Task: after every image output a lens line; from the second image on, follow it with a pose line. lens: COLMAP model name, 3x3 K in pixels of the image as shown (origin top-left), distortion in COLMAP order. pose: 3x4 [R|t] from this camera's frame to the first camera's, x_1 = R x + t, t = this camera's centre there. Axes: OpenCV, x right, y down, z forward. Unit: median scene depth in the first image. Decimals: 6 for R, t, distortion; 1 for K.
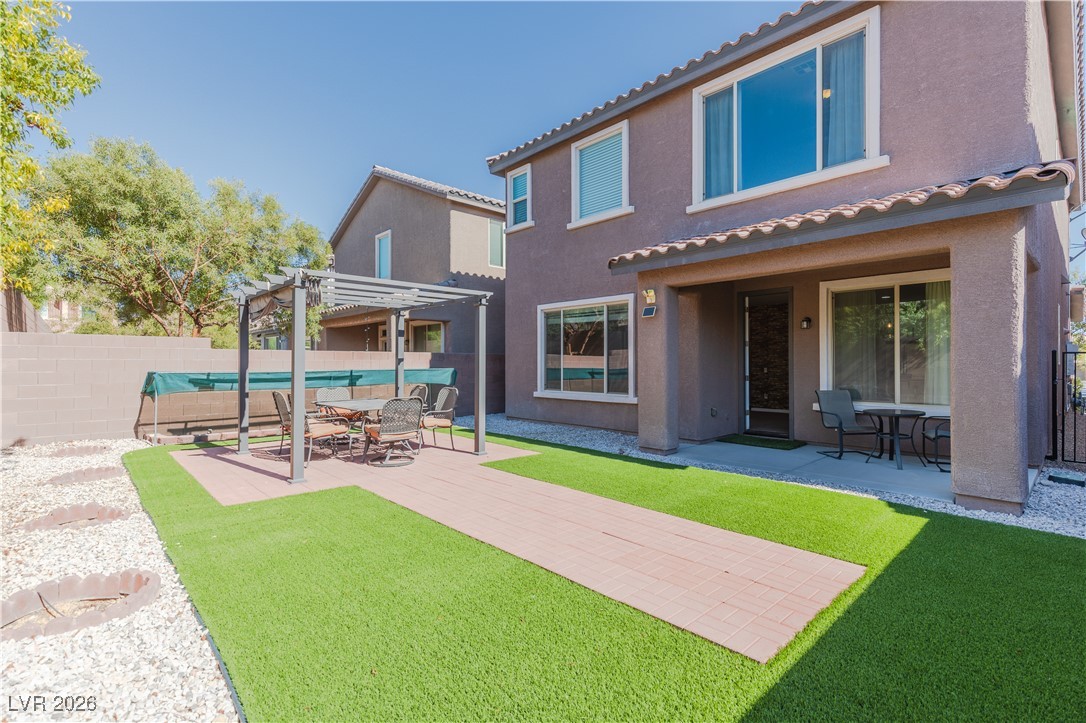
lens RADIAL K [[501.8, 0, 537.2], [0, 501.8, 360.7], [0, 0, 1]] dist [0.003220, -0.000193]
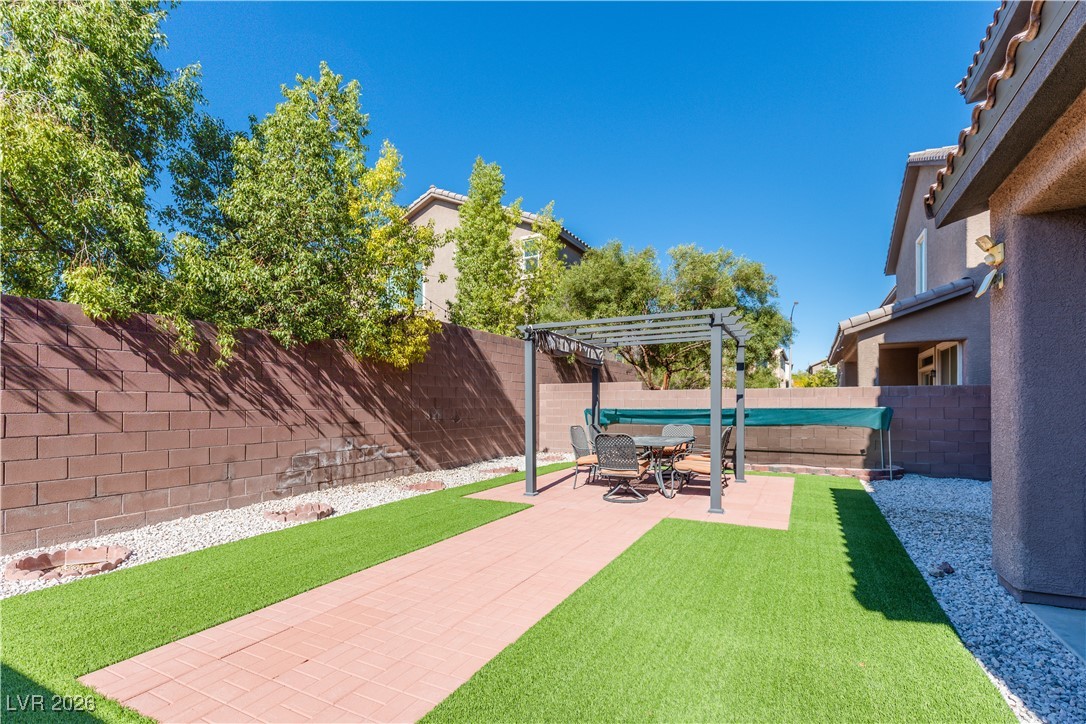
lens RADIAL K [[501.8, 0, 564.8], [0, 501.8, 400.6], [0, 0, 1]] dist [0.003220, -0.000193]
pose [[0.366236, -0.010935, -0.930458, 0.386808], [0.008601, 0.999928, -0.008366, 0.009632], [0.930482, -0.004939, 0.366304, 0.339833]]
